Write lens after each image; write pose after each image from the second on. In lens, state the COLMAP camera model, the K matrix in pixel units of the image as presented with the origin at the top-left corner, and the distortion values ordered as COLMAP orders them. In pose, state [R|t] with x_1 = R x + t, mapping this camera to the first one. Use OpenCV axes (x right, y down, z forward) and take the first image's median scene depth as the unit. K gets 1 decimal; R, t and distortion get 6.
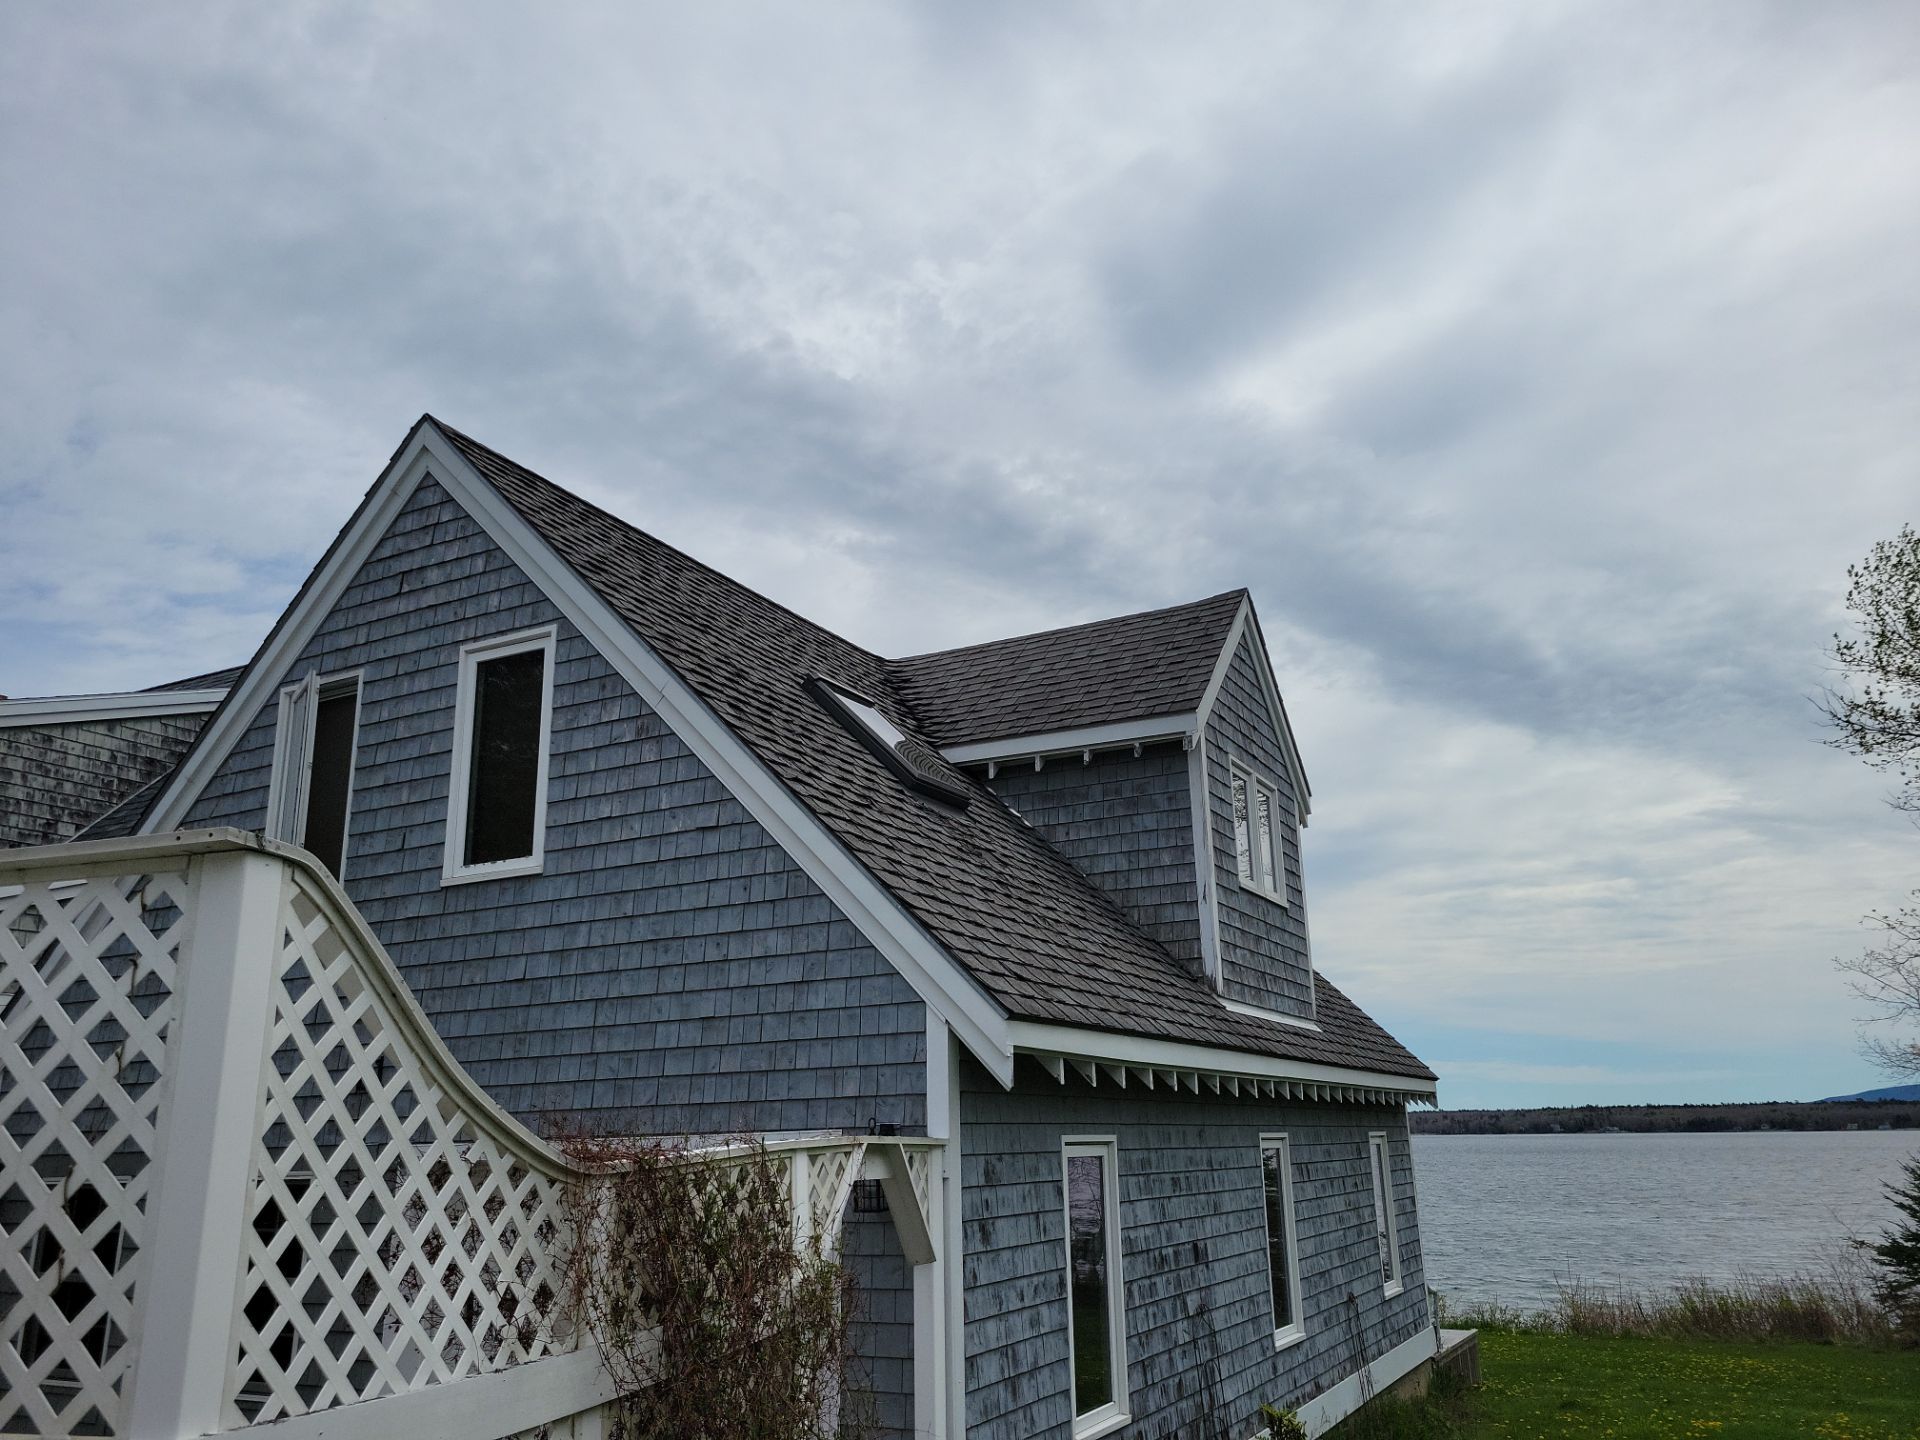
lens RADIAL K [[1436.3, 0, 949.2], [0, 1436.3, 738.5], [0, 0, 1]] dist [0.065774, -0.045896]
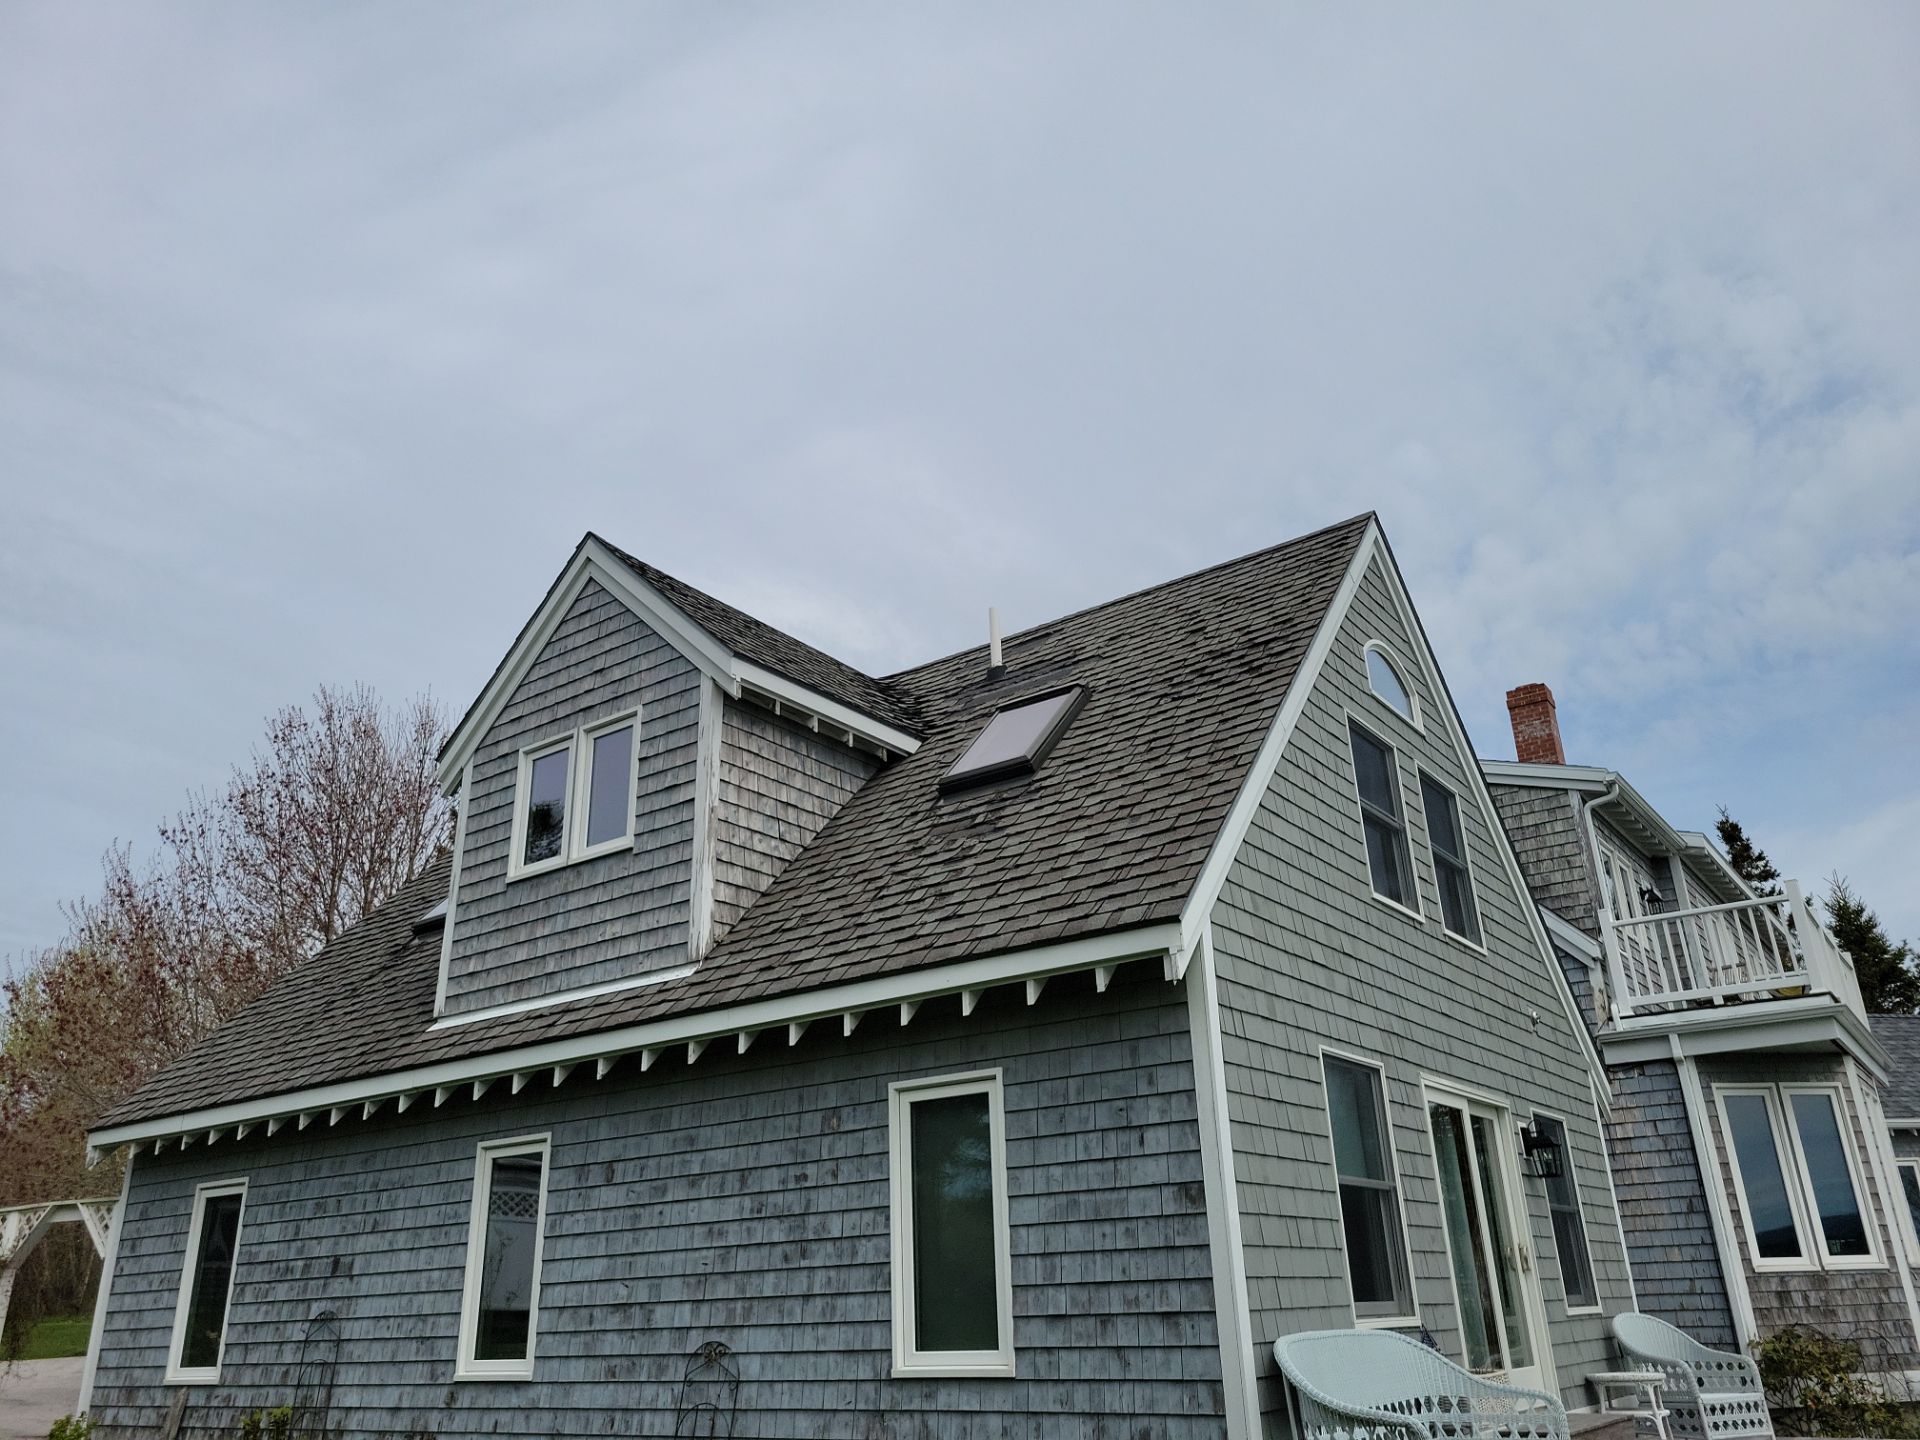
lens RADIAL K [[1436.3, 0, 961.1], [0, 1436.3, 707.9], [0, 0, 1]] dist [0.065774, -0.045896]
pose [[-0.145483, -0.352840, -0.924304, 1.421485], [0.297470, 0.875415, -0.380998, 0.596670], [0.943582, -0.330382, -0.022398, 1.761032]]
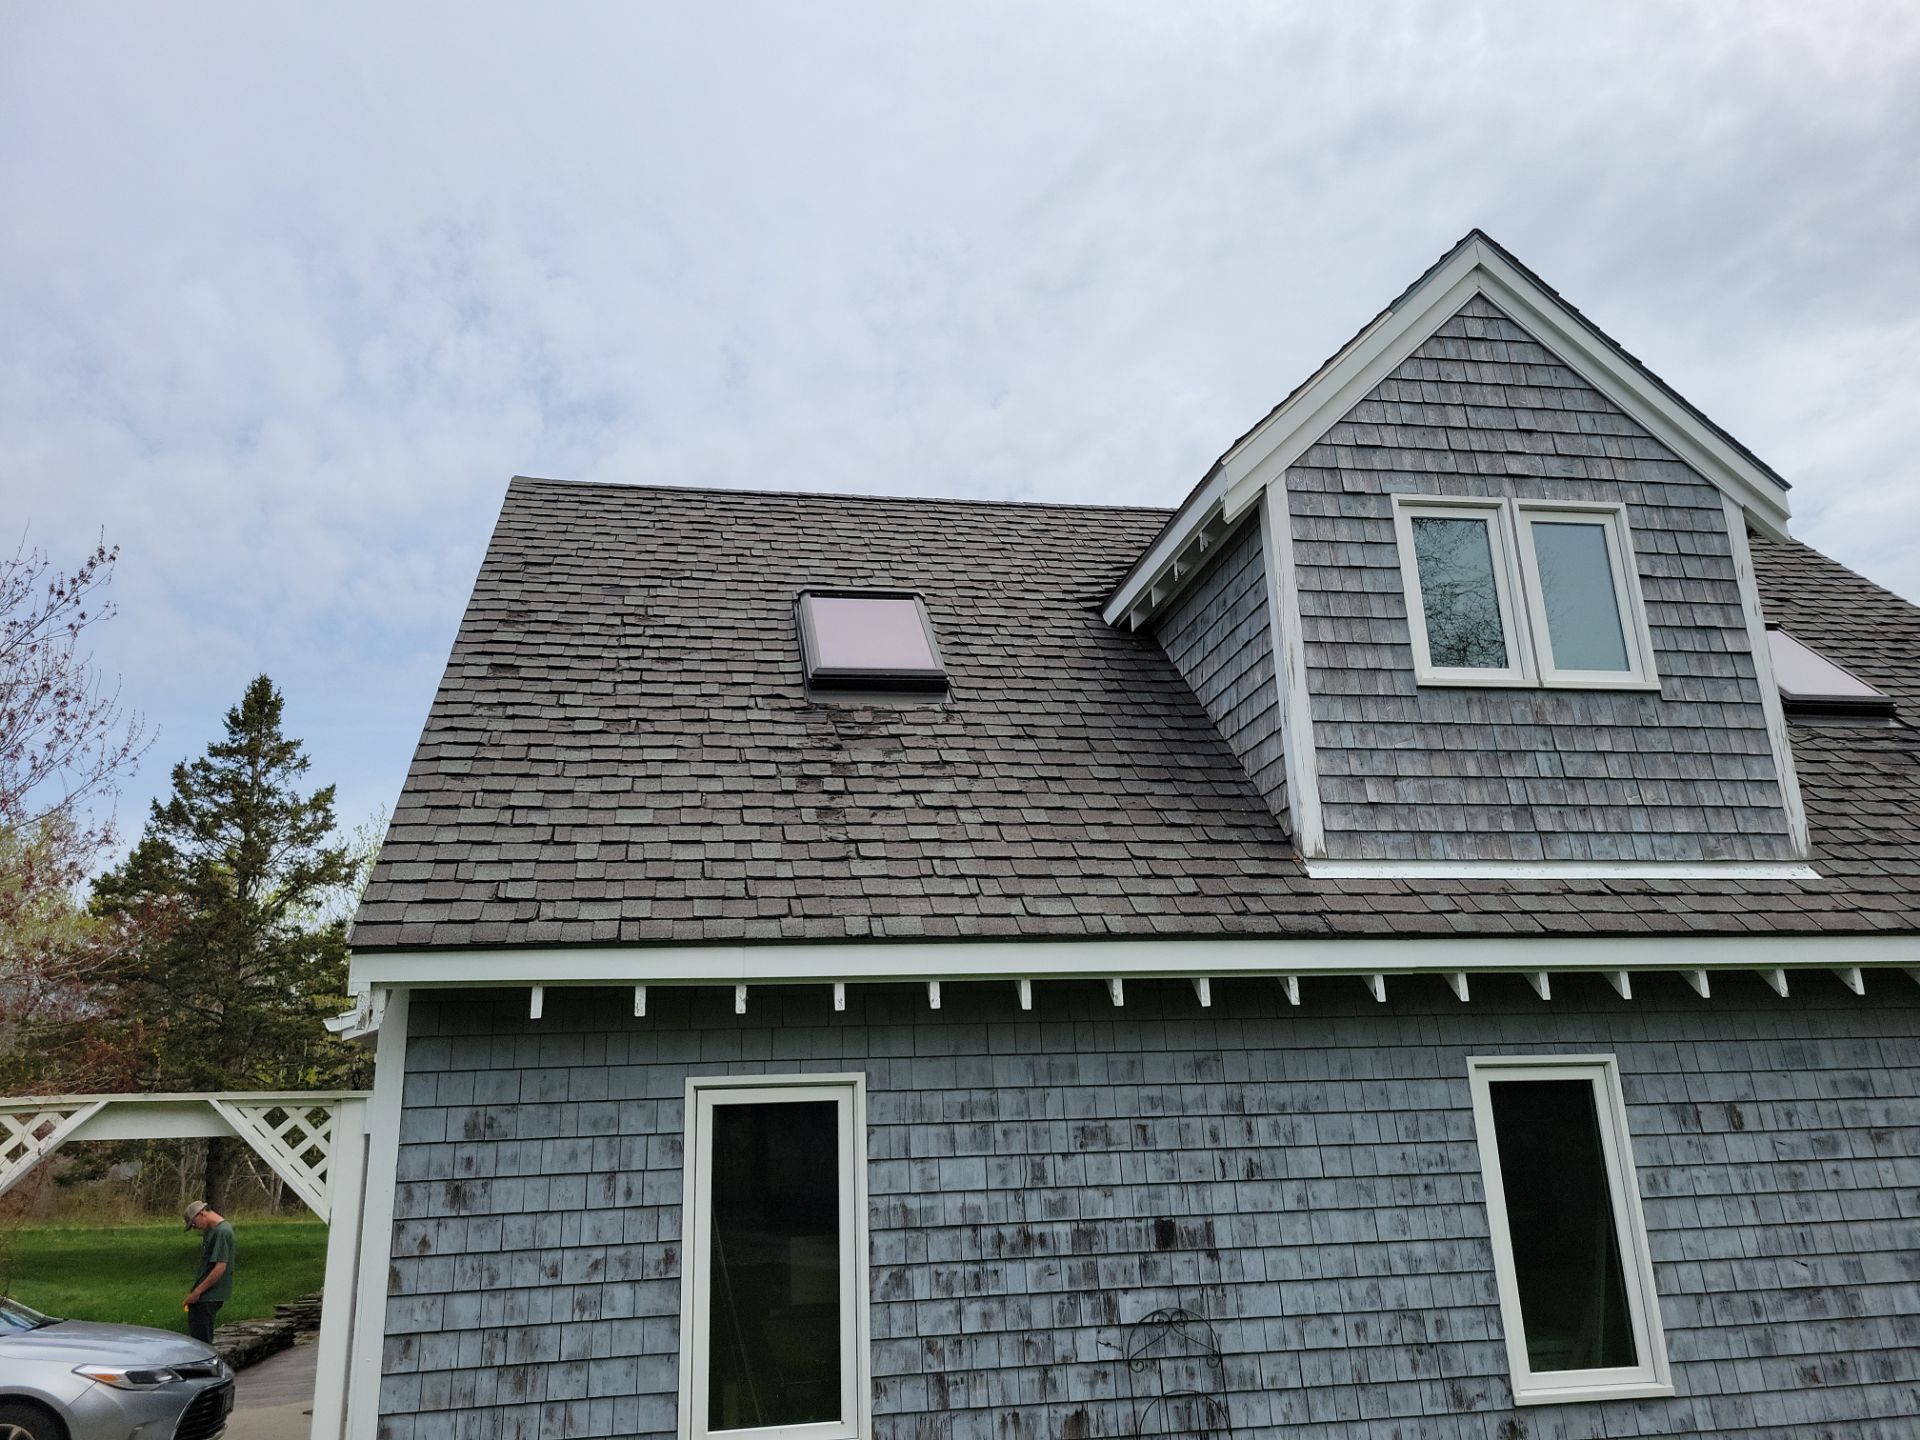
lens RADIAL K [[1436.3, 0, 924.4], [0, 1436.3, 710.5], [0, 0, 1]] dist [0.065774, -0.045896]
pose [[0.622185, -0.226100, -0.749510, 0.724270], [0.232757, 0.967519, -0.098649, 0.165701], [0.747470, -0.113076, 0.654602, 0.525600]]
